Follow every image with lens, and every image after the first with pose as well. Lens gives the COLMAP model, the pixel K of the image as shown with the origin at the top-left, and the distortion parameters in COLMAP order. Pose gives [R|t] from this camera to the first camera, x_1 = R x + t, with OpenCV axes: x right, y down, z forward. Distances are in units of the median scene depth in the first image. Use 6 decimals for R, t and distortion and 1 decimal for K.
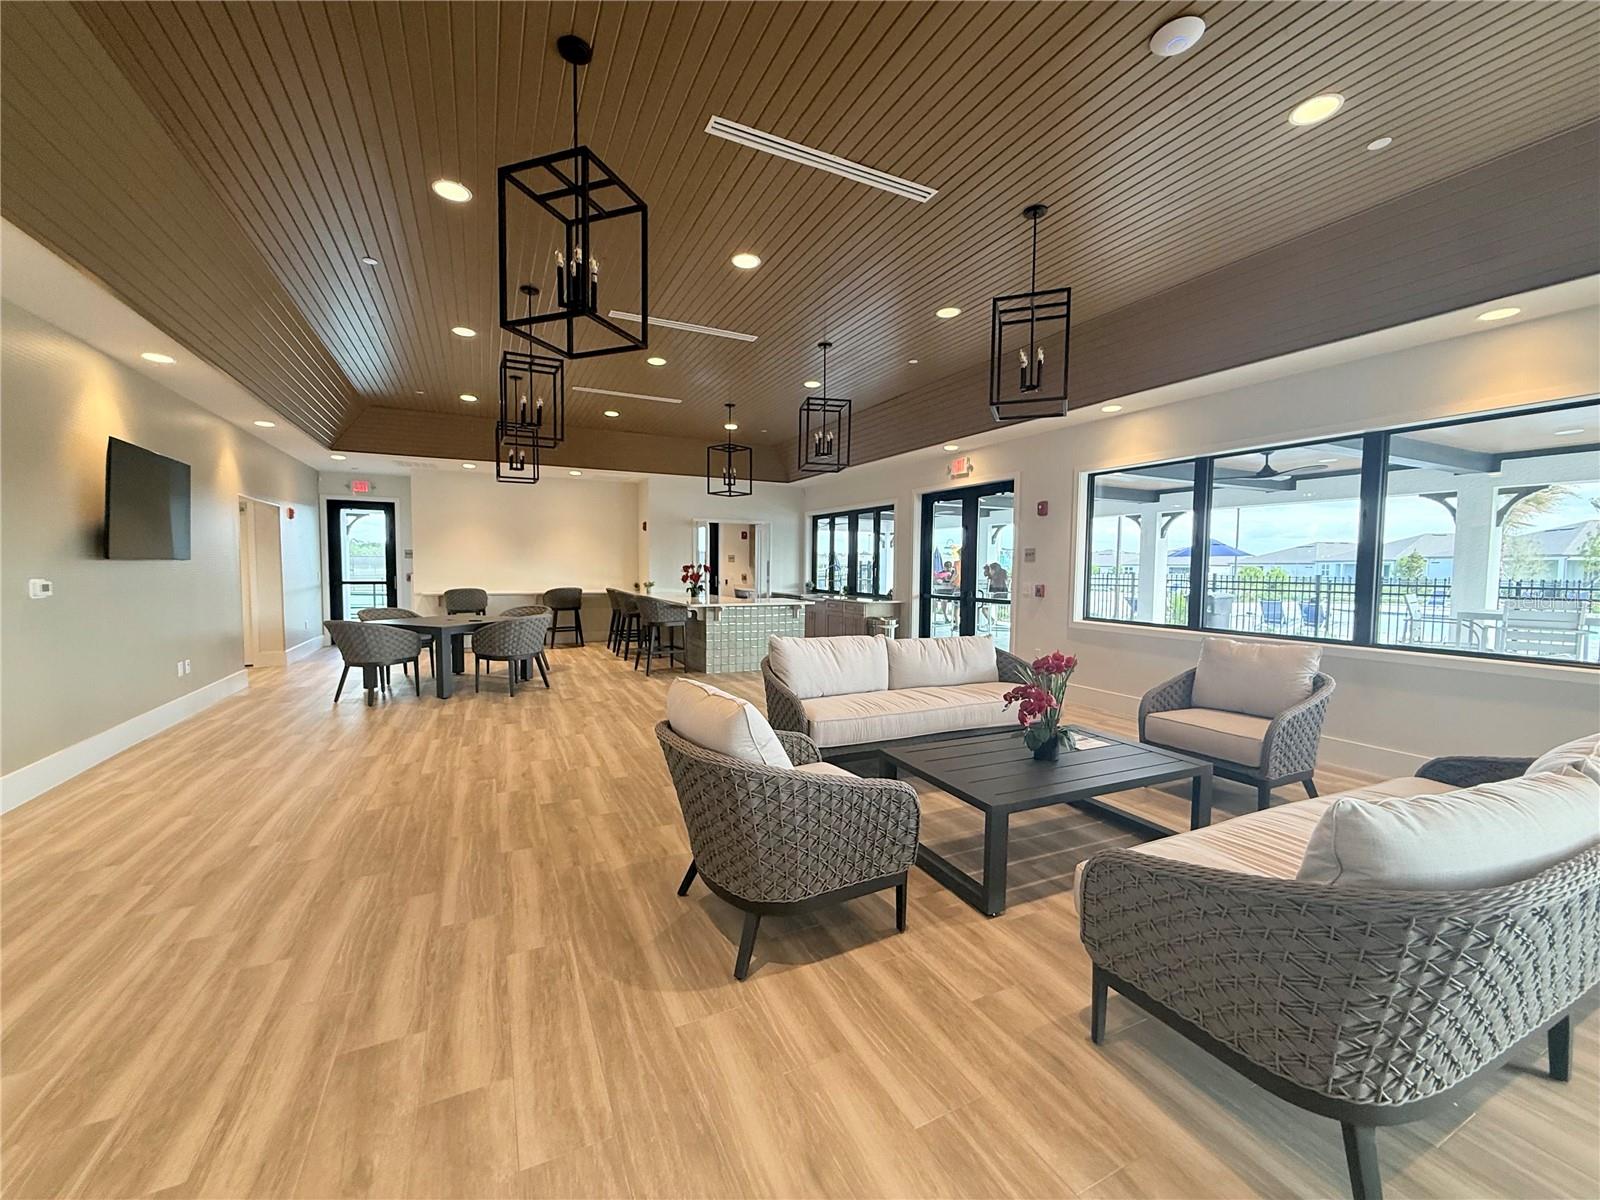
lens RADIAL K [[638.7, 0, 793.3], [0, 638.7, 604.2], [0, 0, 1]] dist [-0.002457, -0.001281]
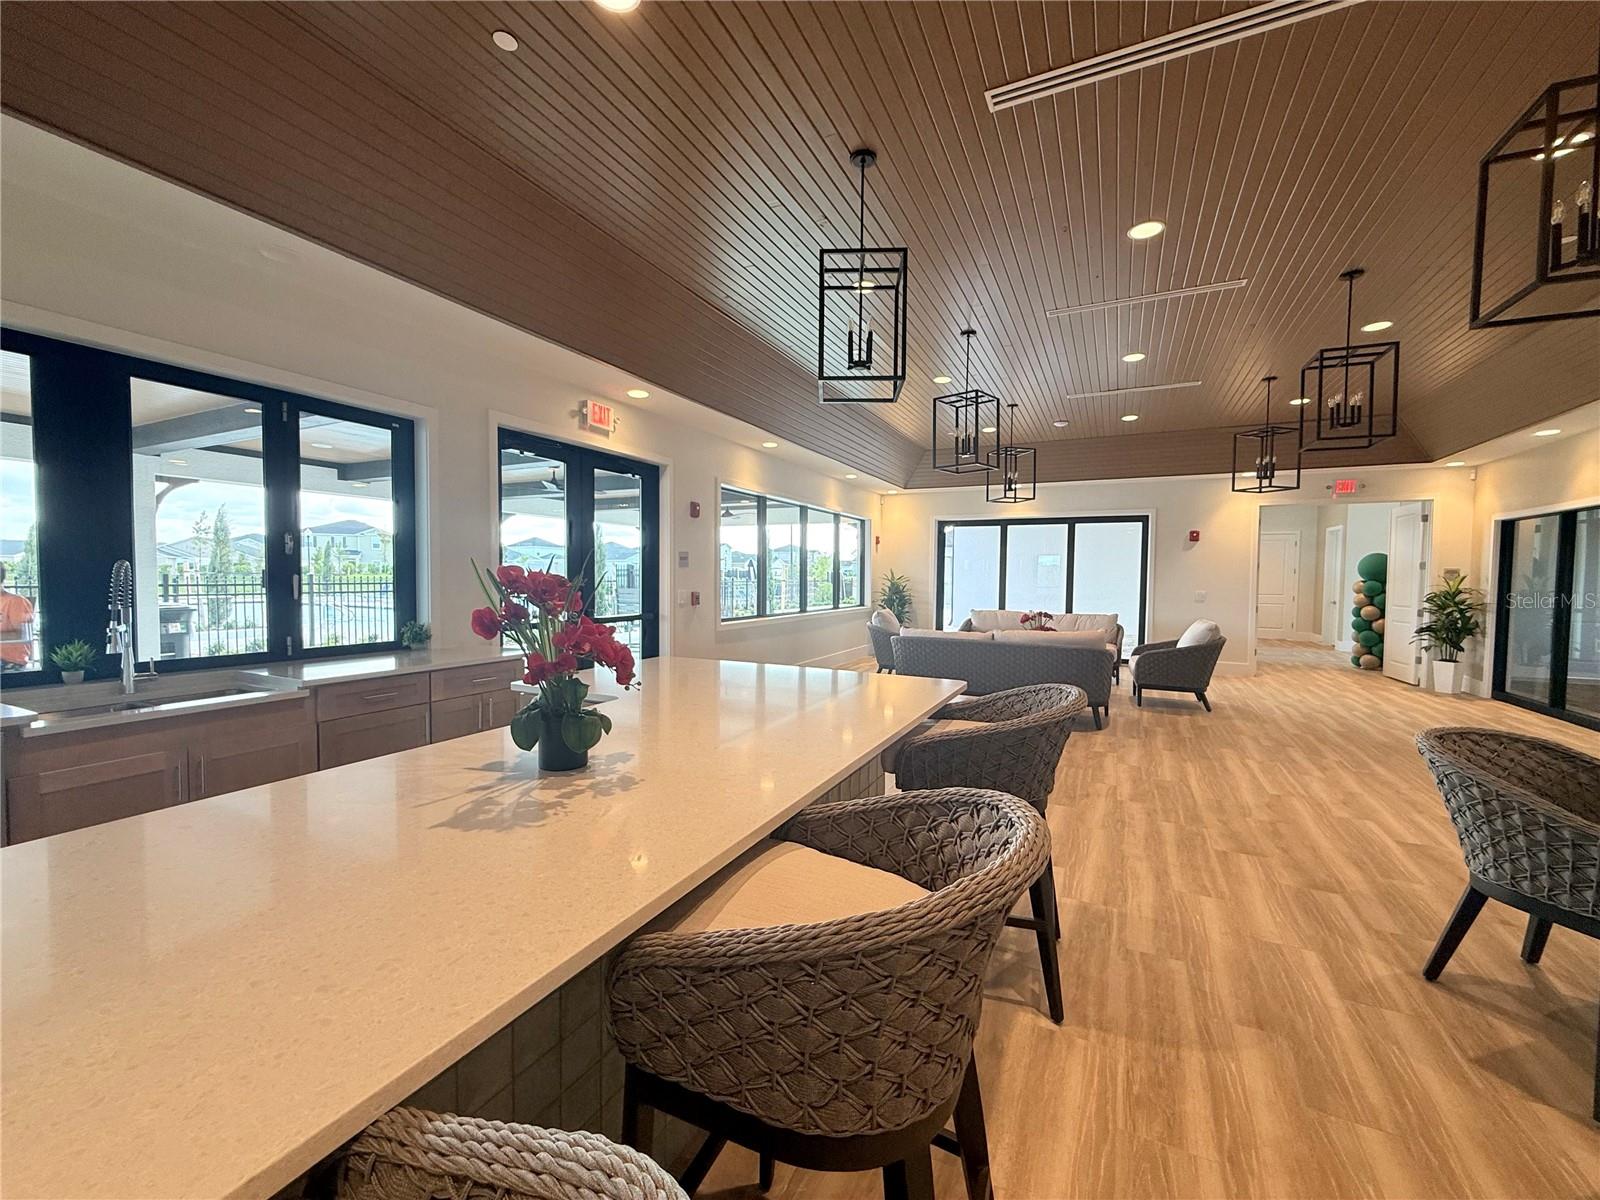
lens RADIAL K [[638.7, 0, 799.2], [0, 638.7, 601.6], [0, 0, 1]] dist [-0.002457, -0.001281]
pose [[-0.599223, -0.047714, 0.799159, -0.384038], [0.027127, 0.996439, 0.079833, -0.074250], [-0.800122, 0.069516, -0.595795, 1.229781]]
